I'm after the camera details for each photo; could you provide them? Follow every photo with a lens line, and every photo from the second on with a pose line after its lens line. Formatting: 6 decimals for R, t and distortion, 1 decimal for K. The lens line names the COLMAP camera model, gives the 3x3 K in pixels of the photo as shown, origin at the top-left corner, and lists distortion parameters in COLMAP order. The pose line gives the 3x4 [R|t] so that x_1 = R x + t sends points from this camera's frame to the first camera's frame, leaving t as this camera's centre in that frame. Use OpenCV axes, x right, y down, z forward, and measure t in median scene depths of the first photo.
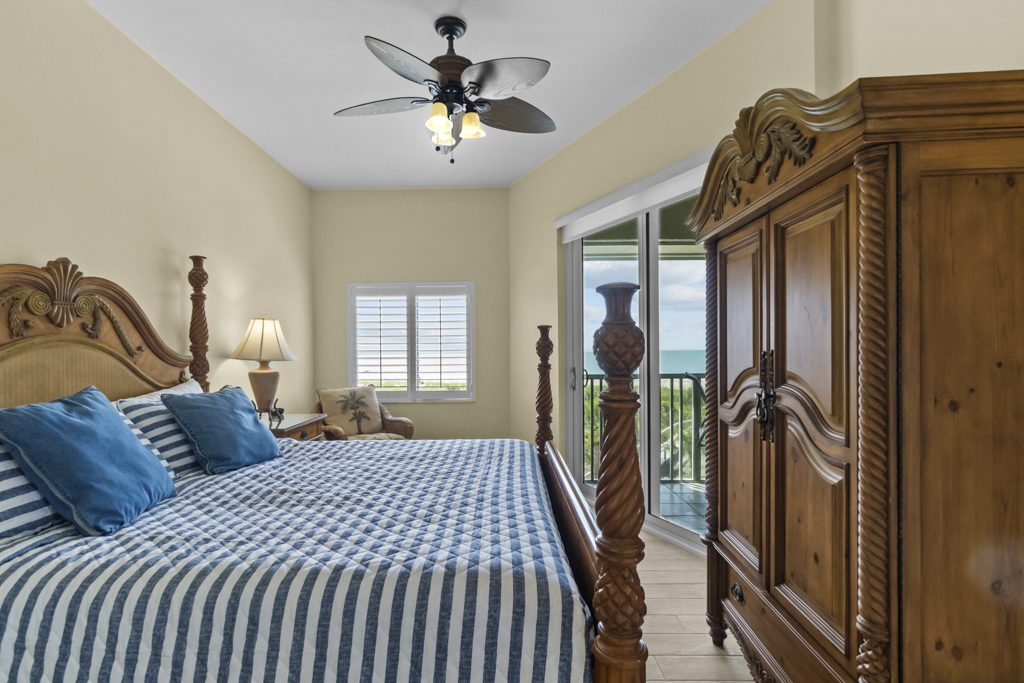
lens RADIAL K [[488.7, 0, 504.6], [0, 488.7, 350.2], [0, 0, 1]] dist [0.004494, 0.000531]
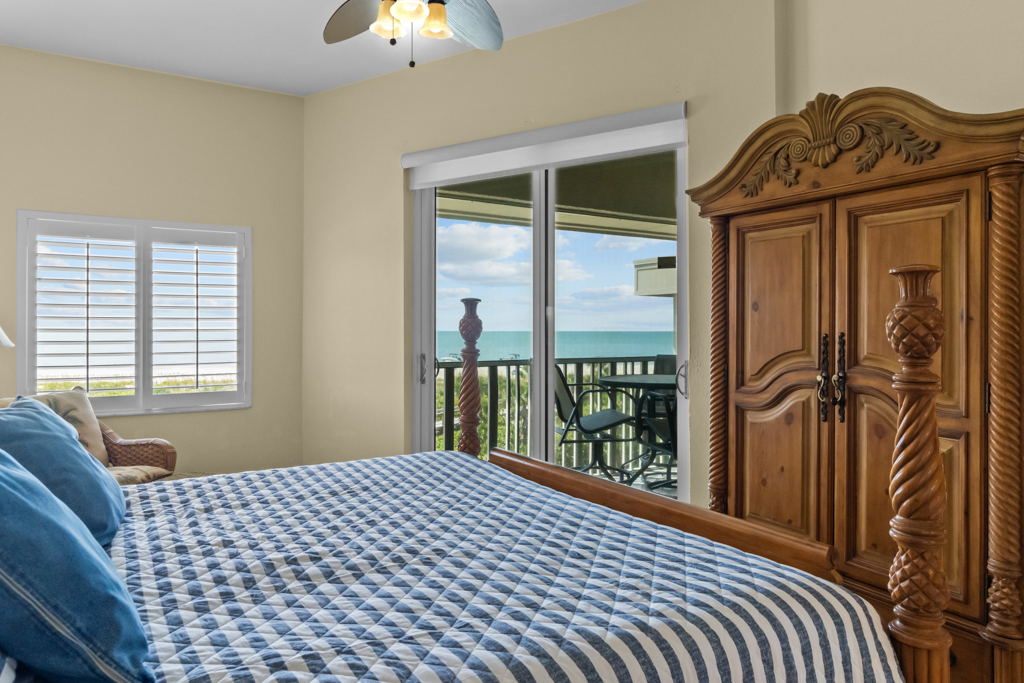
lens RADIAL K [[649.7, 0, 482.1], [0, 649.7, 329.3], [0, 0, 1]] dist [0.010075, -0.011246]
pose [[0.851046, 0.009106, 0.525012, -0.431576], [-0.006911, 0.999957, -0.006140, 0.003182], [-0.525045, 0.001597, 0.851073, 0.120227]]
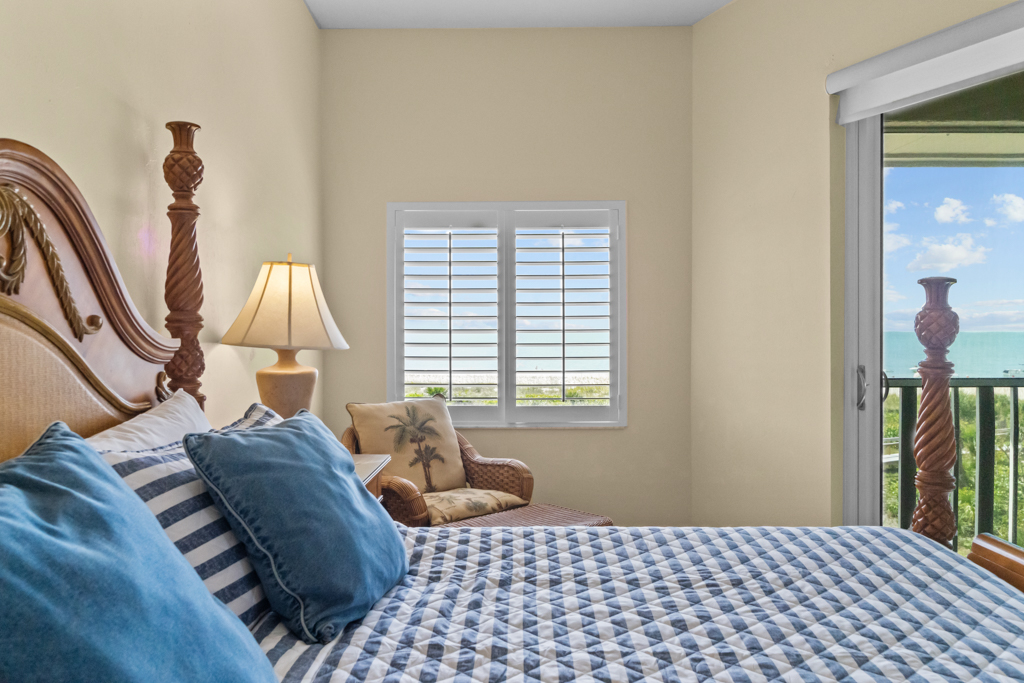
lens RADIAL K [[764.3, 0, 508.7], [0, 764.3, 333.8], [0, 0, 1]] dist [-0.018897, 0.024401]
pose [[0.999959, 0.007457, 0.005214, -0.321387], [-0.007474, 0.999967, 0.003304, 0.002559], [-0.005189, -0.003342, 0.999981, 0.277128]]
